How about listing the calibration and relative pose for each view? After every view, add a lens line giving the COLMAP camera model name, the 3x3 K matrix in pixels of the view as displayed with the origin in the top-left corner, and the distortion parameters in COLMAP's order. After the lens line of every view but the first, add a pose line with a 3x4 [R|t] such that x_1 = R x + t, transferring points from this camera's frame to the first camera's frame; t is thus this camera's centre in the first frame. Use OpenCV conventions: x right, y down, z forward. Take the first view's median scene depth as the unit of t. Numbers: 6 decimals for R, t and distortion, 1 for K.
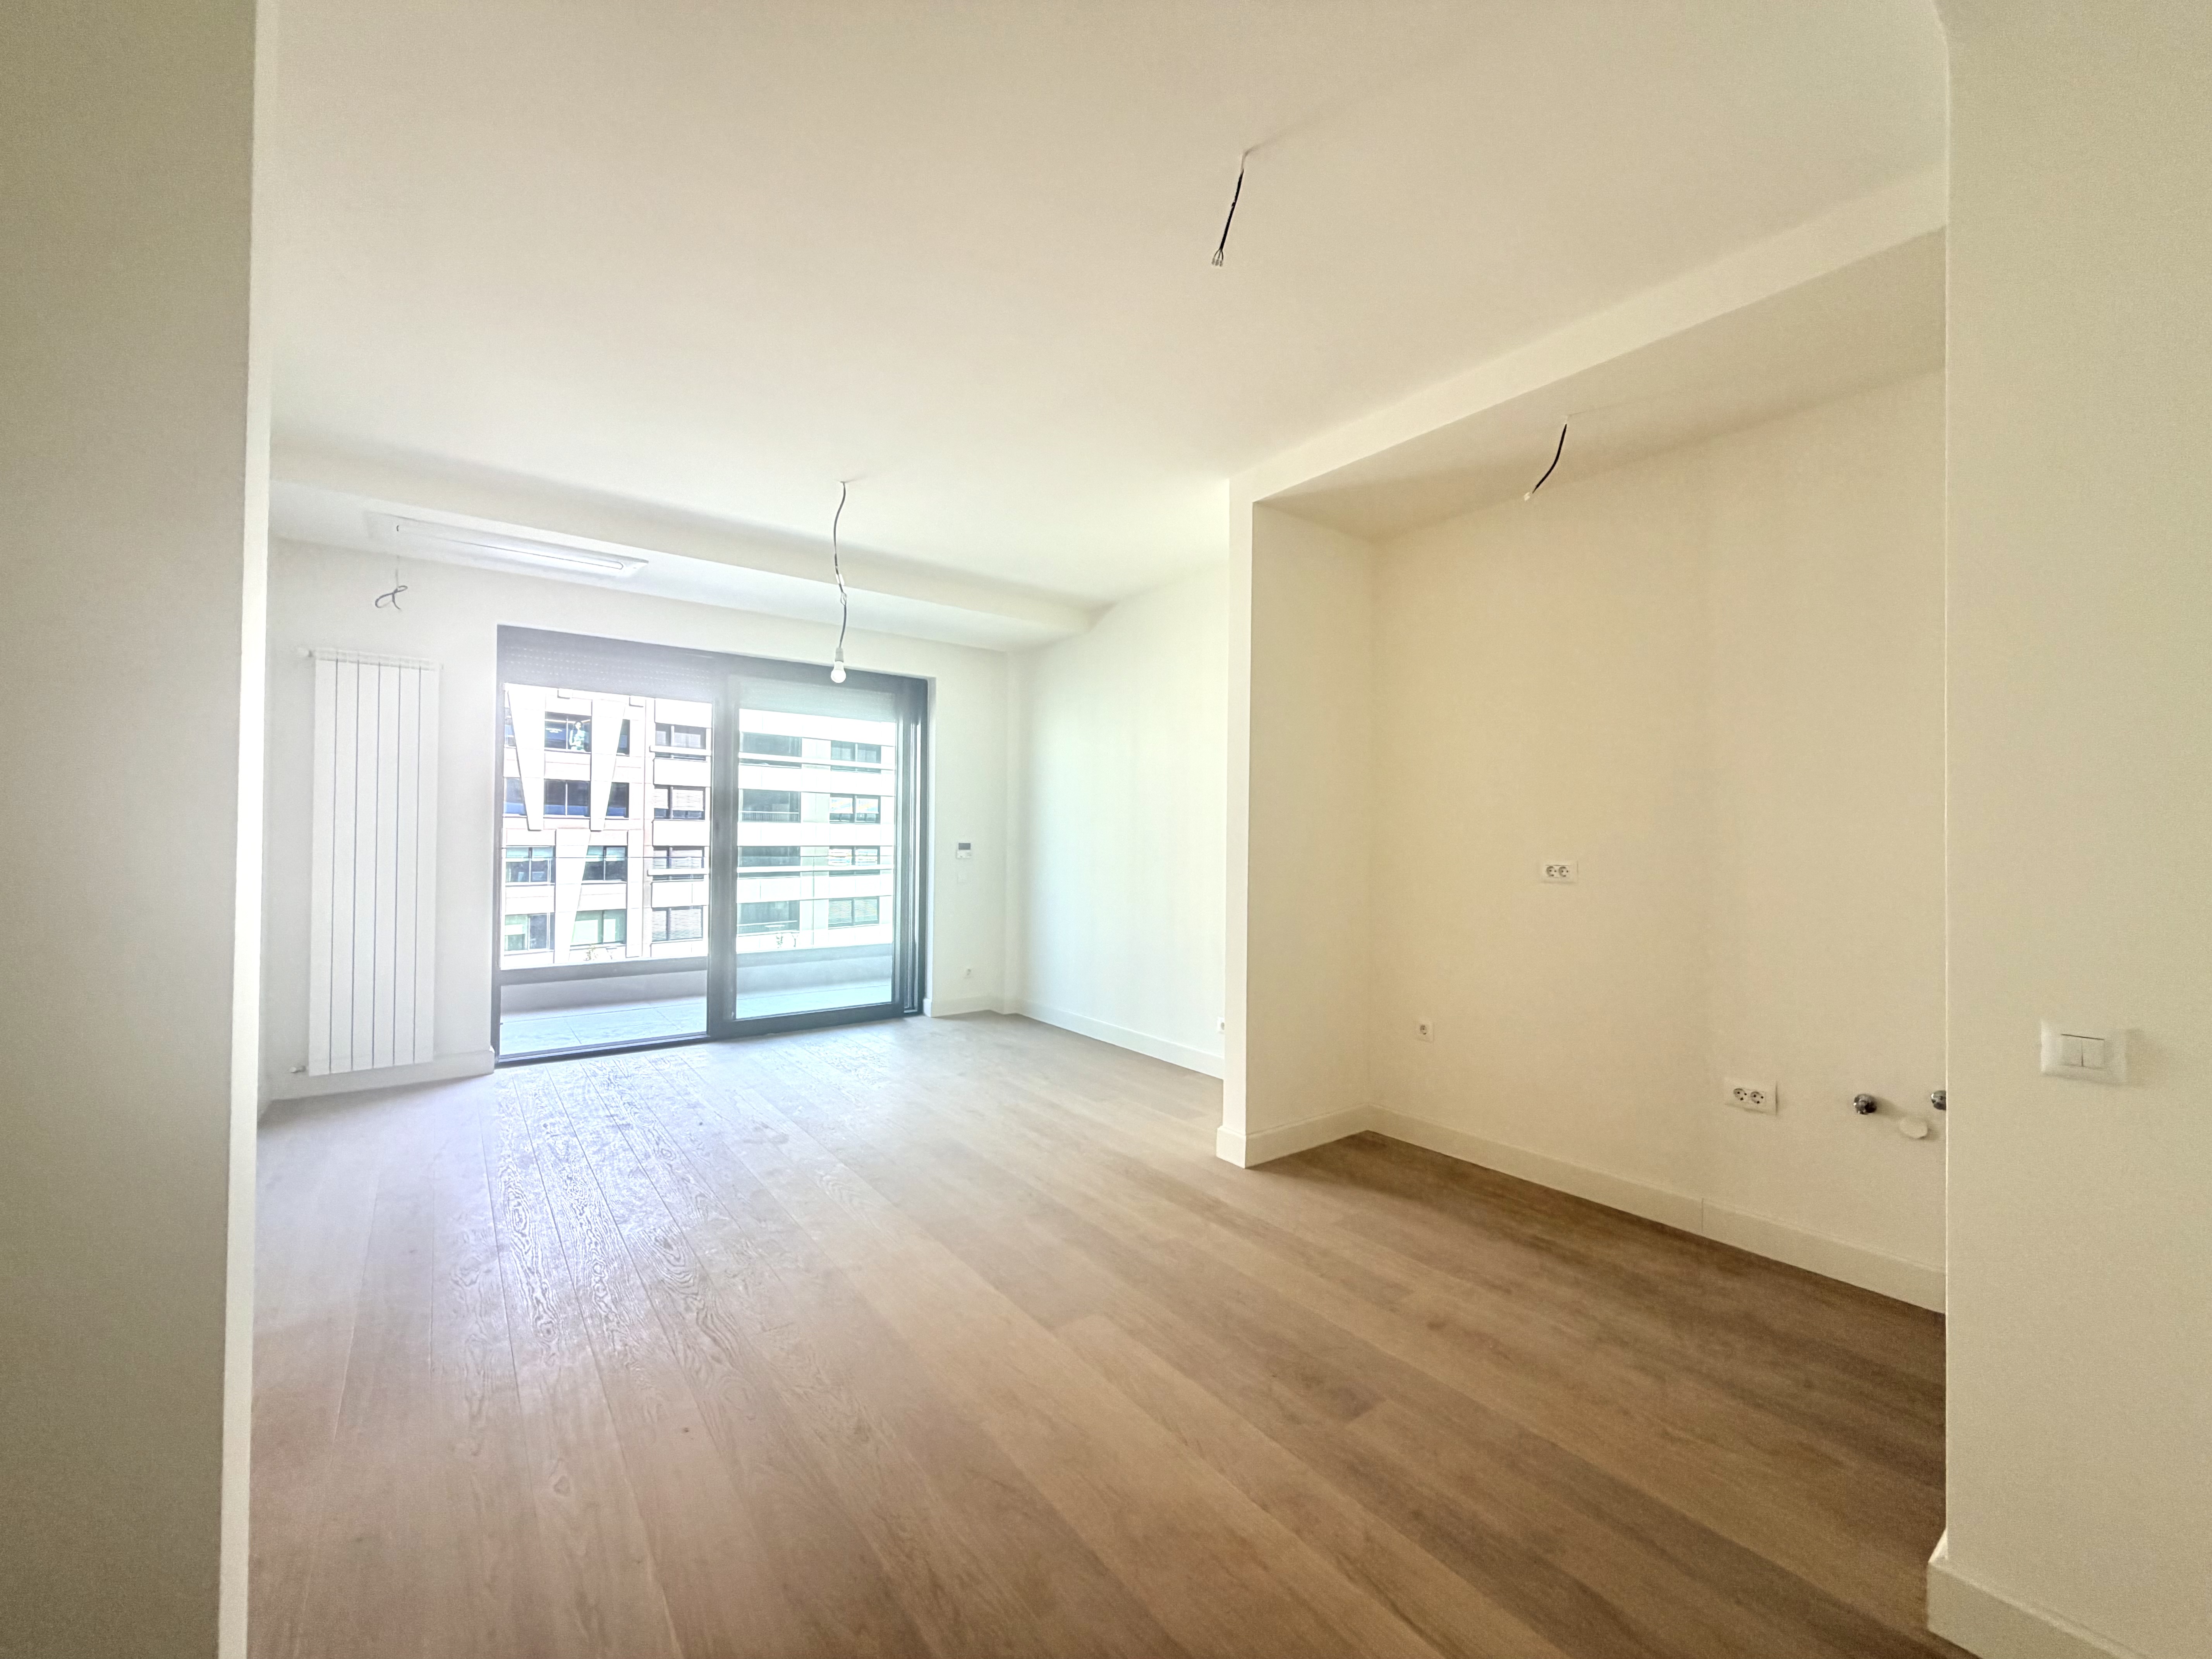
lens RADIAL K [[877.2, 0, 1106.0], [0, 877.2, 842.2], [0, 0, 1]] dist [-0.003394, 0.002158]
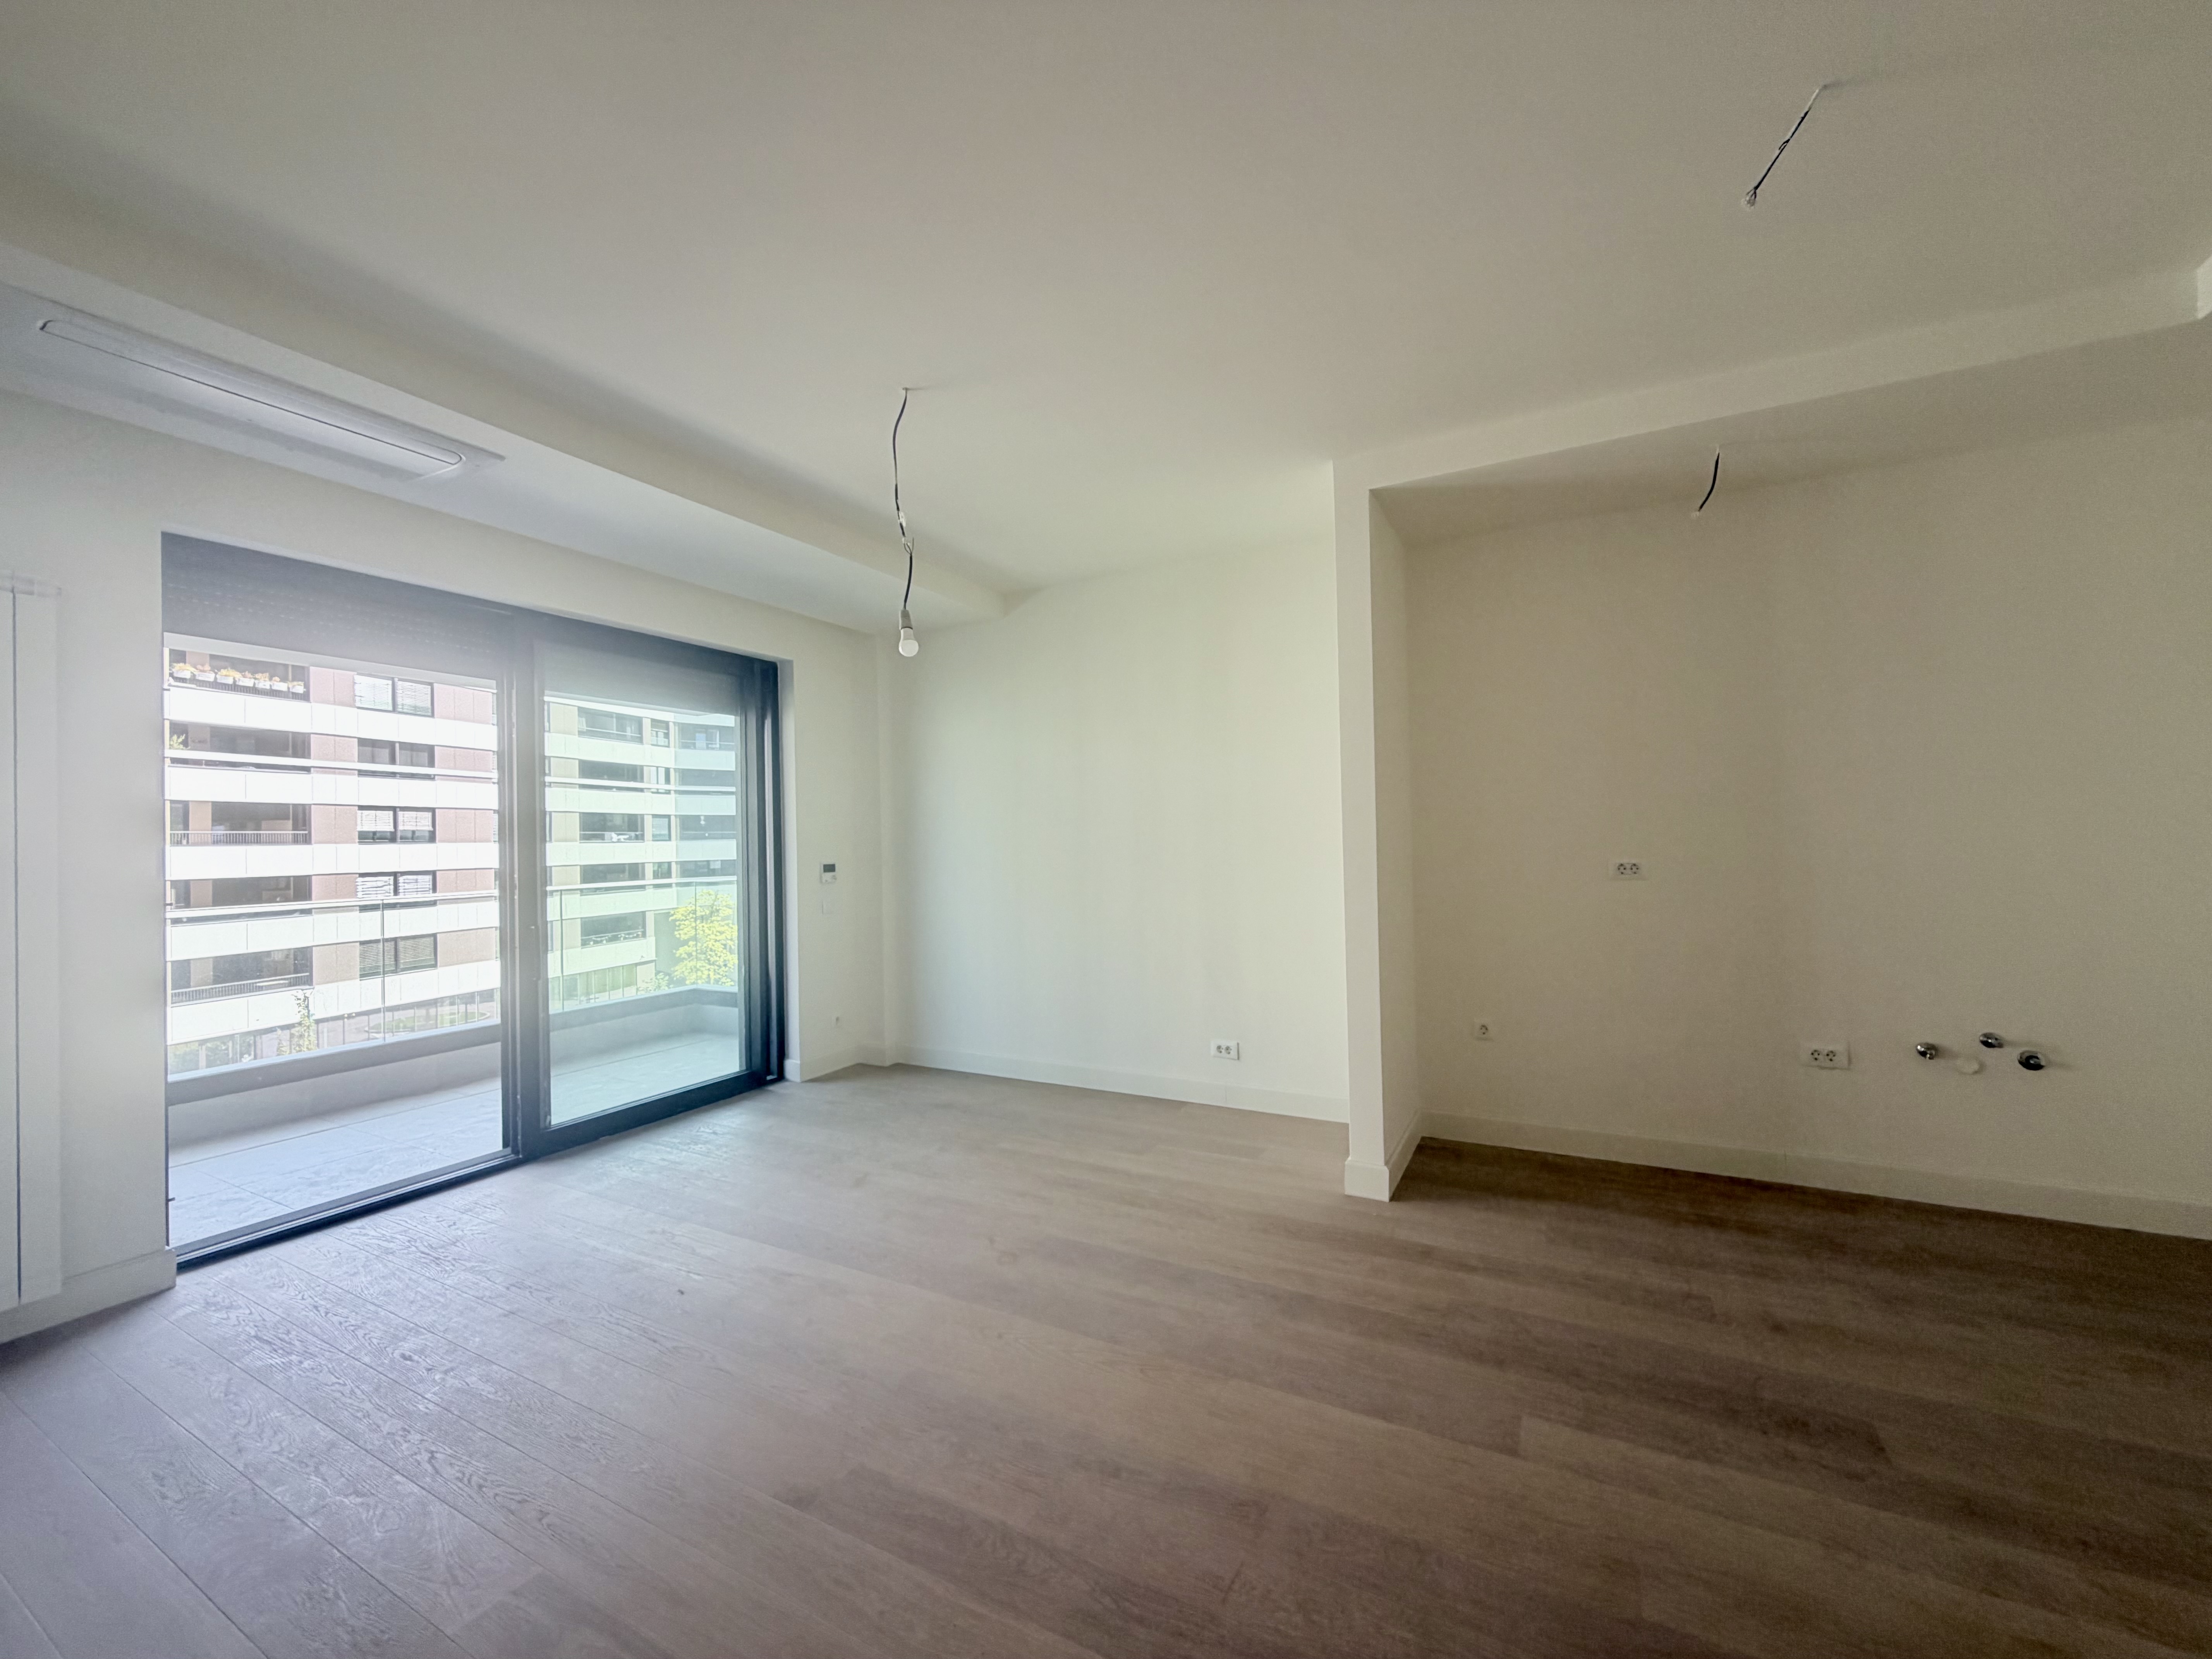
lens RADIAL K [[877.2, 0, 1101.1], [0, 877.2, 840.0], [0, 0, 1]] dist [-0.003394, 0.002158]
pose [[0.911645, -0.030404, 0.409852, -0.431720], [0.034171, 0.999414, -0.001869, -0.018273], [-0.409556, 0.015709, 0.912150, 0.235923]]
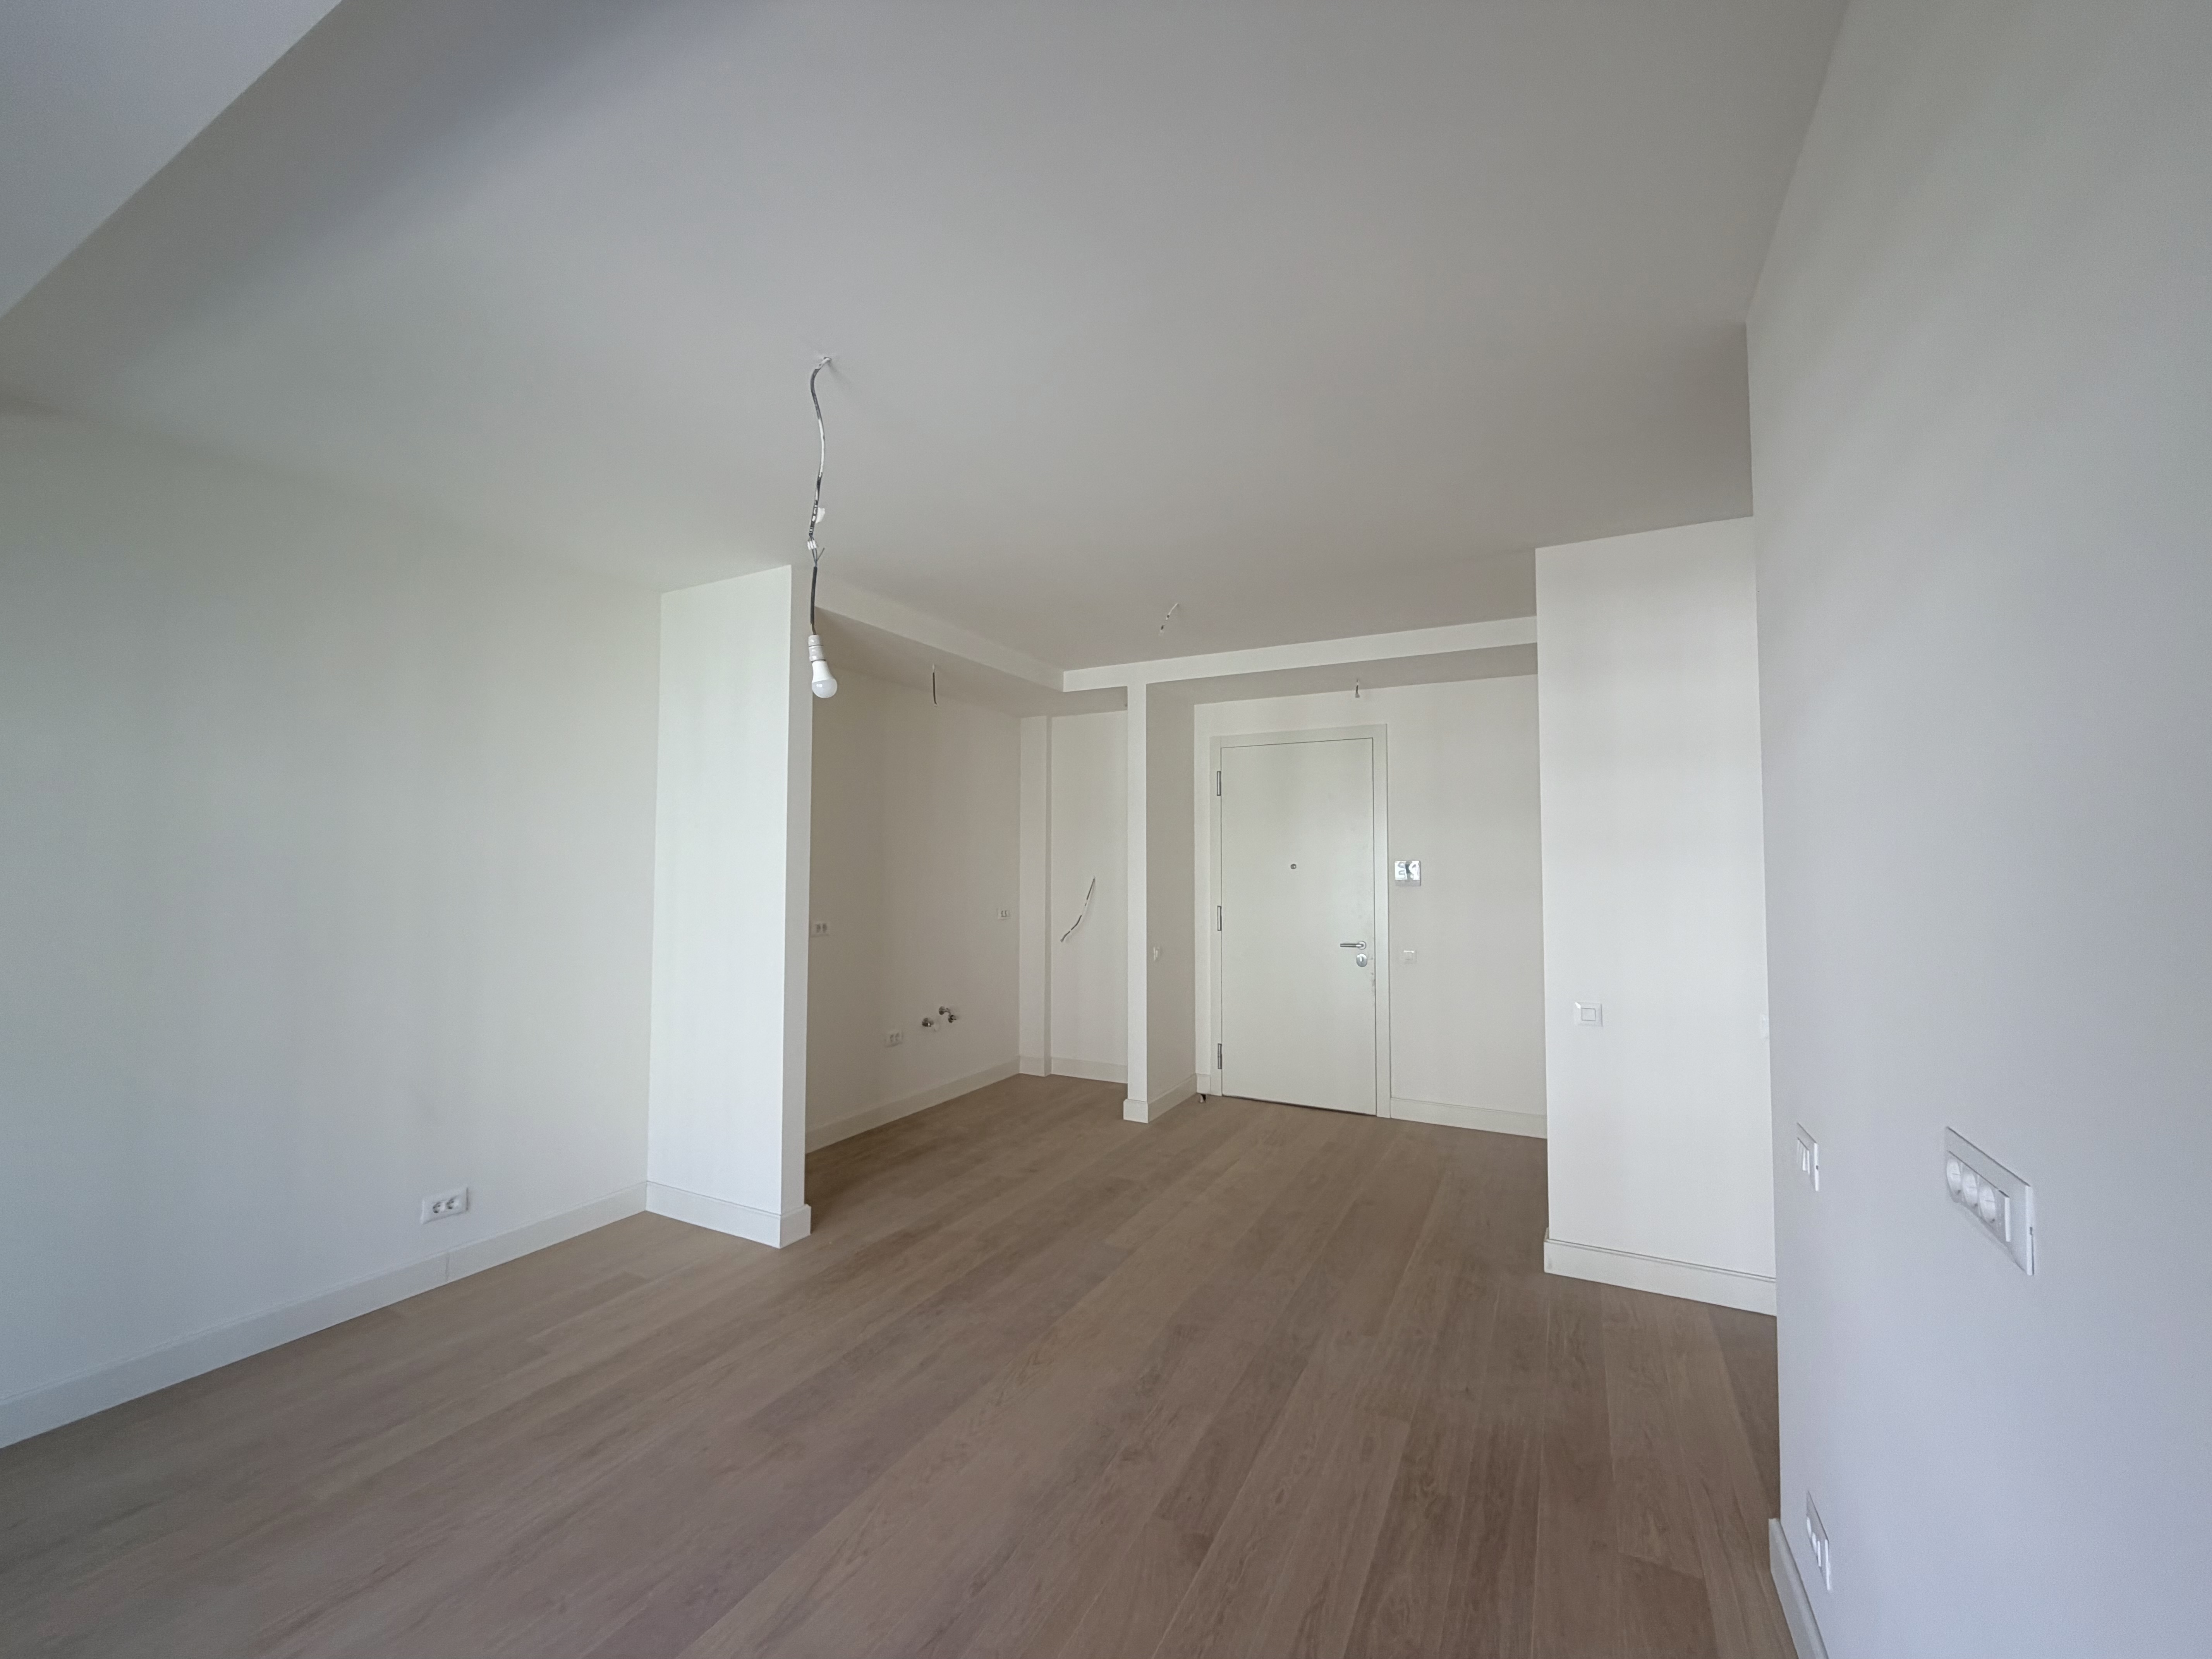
lens RADIAL K [[877.2, 0, 1093.0], [0, 877.2, 832.0], [0, 0, 1]] dist [-0.003394, 0.002158]
pose [[-0.406255, 0.021873, 0.913498, -0.839719], [-0.000538, 0.999708, -0.024177, -0.076612], [-0.913760, -0.010314, -0.406125, 0.987405]]
